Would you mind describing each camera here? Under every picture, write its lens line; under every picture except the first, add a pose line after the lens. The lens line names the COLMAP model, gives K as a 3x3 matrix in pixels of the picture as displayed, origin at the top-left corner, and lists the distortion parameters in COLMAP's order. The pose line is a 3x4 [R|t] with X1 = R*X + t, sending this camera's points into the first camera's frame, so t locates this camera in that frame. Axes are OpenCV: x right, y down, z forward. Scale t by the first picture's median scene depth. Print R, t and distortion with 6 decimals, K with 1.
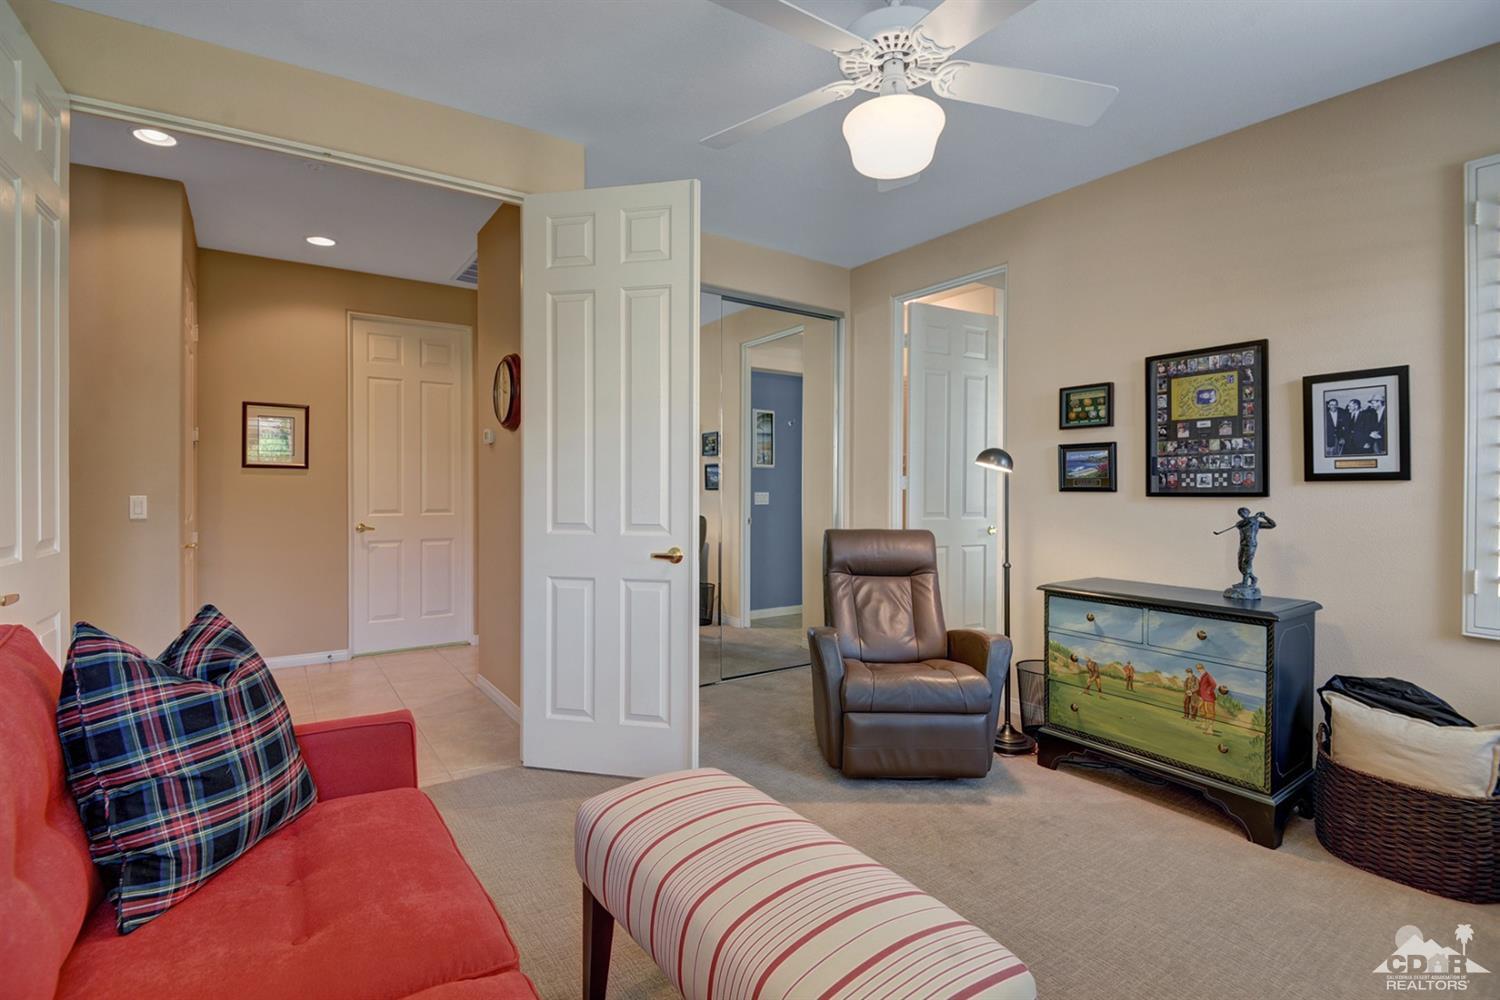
lens RADIAL K [[693.4, 0, 744.4], [0, 693.4, 492.5], [0, 0, 1]] dist [-0.014558, -0.016782]
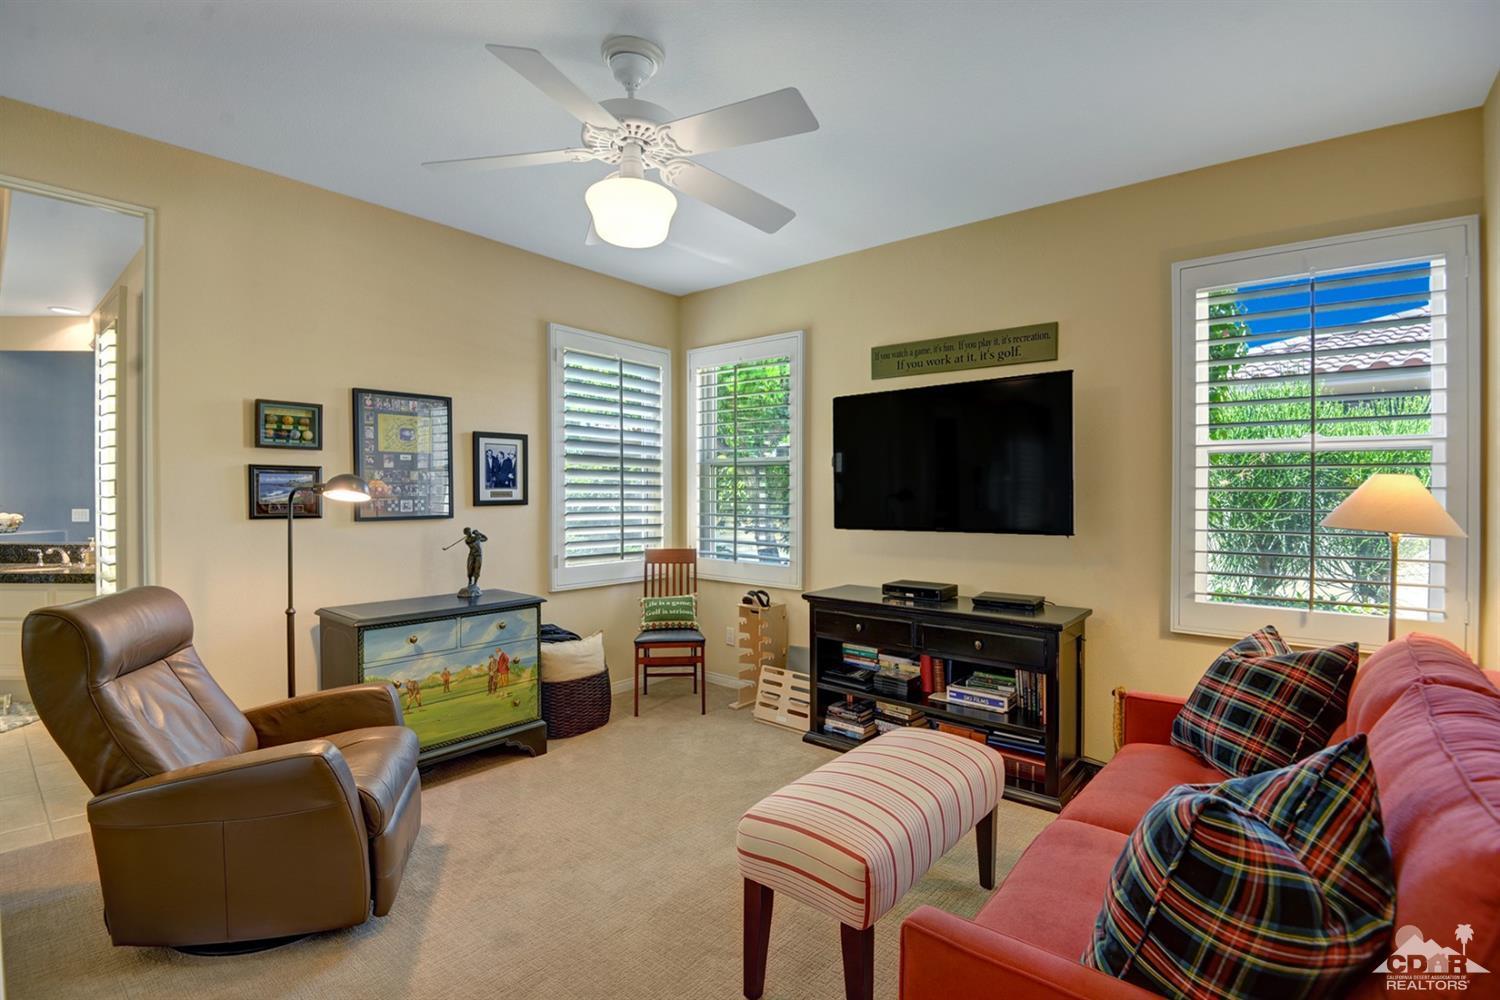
lens RADIAL K [[693.4, 0, 744.4], [0, 693.4, 492.5], [0, 0, 1]] dist [-0.014558, -0.016782]
pose [[-0.290577, -0.012267, 0.956773, -0.693499], [-0.005366, 0.999923, 0.011191, -0.062375], [-0.956836, -0.001882, -0.290621, 0.875158]]
